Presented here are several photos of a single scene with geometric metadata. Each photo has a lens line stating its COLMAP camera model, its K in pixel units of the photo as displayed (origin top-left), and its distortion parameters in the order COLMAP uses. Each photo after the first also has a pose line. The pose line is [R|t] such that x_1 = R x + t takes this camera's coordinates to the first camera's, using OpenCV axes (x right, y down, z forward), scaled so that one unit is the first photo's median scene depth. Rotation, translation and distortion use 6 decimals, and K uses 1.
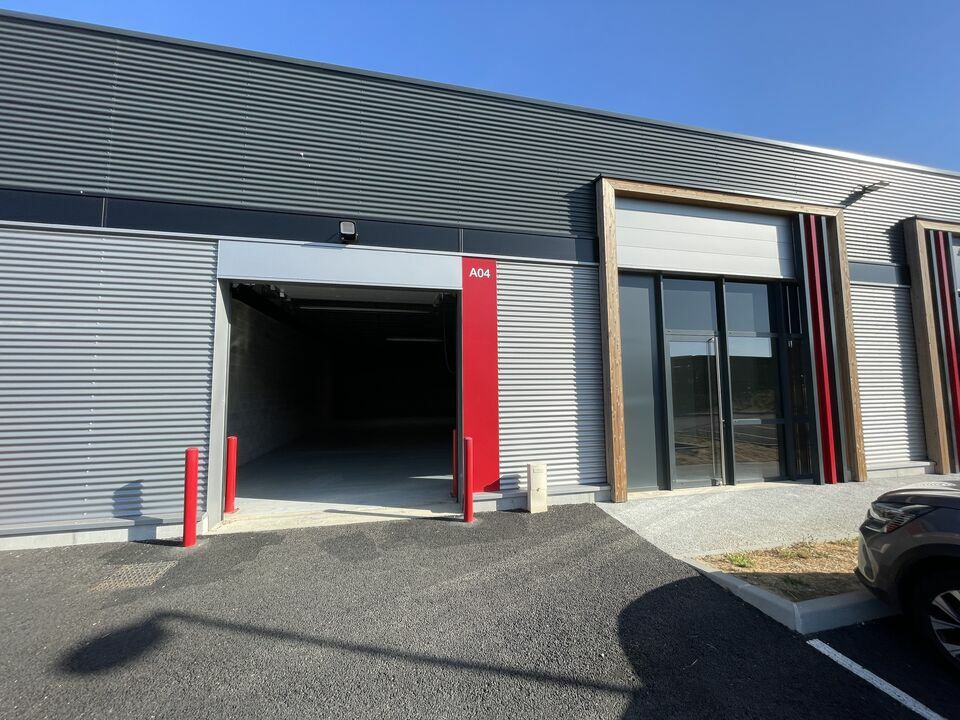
lens RADIAL K [[388.3, 0, 480.0], [0, 388.3, 360.0], [0, 0, 1]] dist [-0.001845, 0.000068]
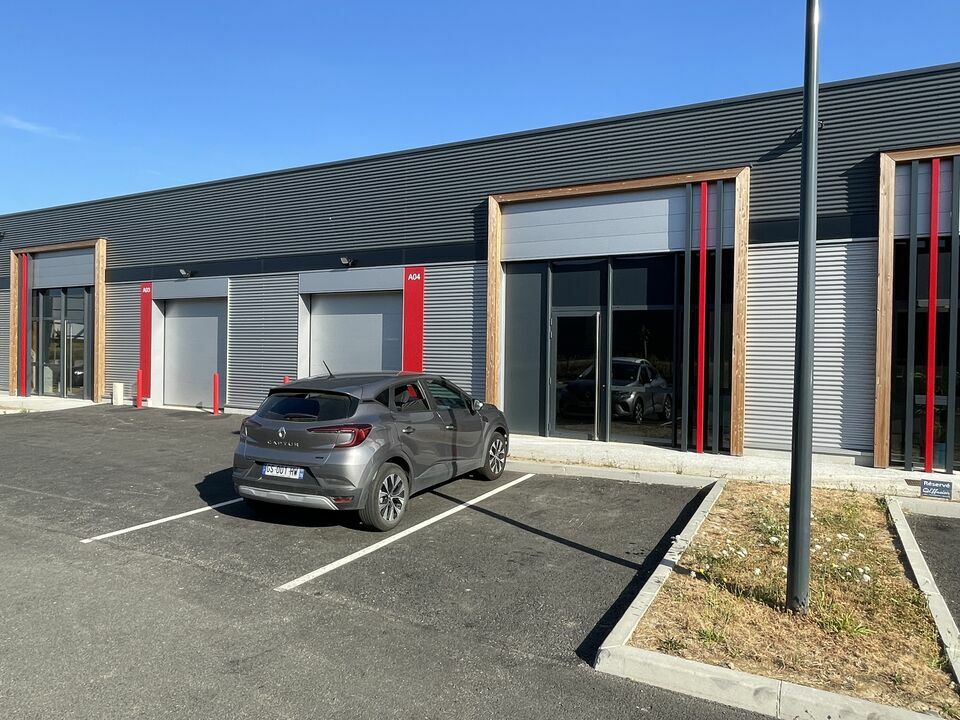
lens RADIAL K [[643.8, 0, 480.0], [0, 643.8, 360.0], [0, 0, 1]] dist [-0.003279, -0.000298]
pose [[0.752766, 0.030353, -0.657588, 1.842728], [0.028749, 0.996468, 0.078905, -0.089661], [0.657660, -0.078302, 0.749234, -0.740341]]
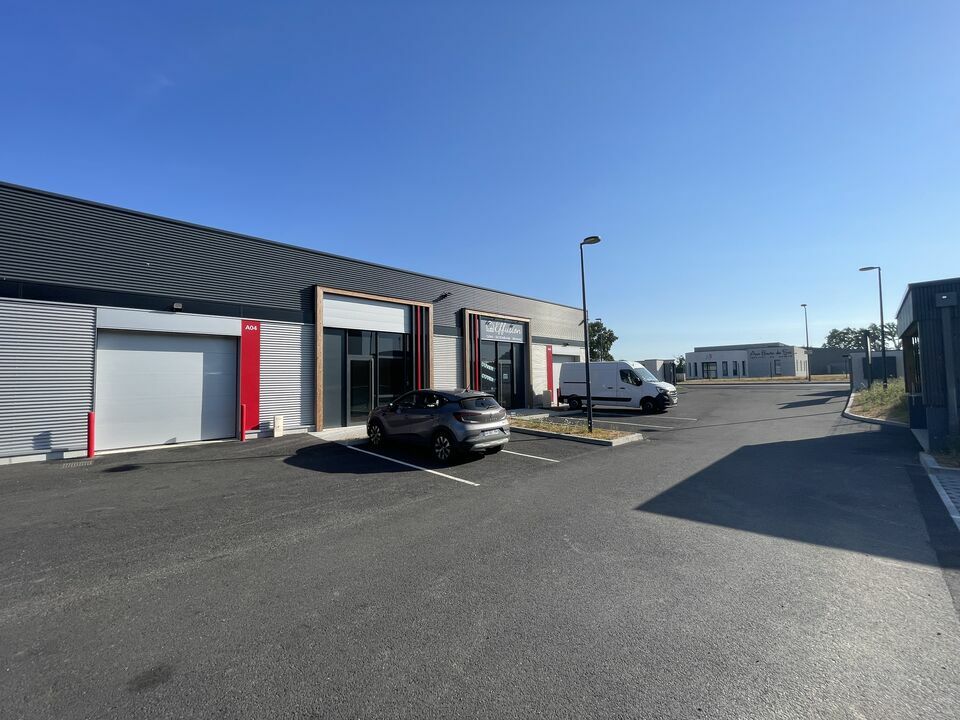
lens RADIAL K [[388.3, 0, 480.0], [0, 388.3, 360.0], [0, 0, 1]] dist [-0.001845, 0.000068]
pose [[0.850281, 0.023107, 0.525821, -0.047426], [-0.037524, 0.999155, 0.016770, -0.129754], [-0.524989, -0.033989, 0.850430, -1.427852]]
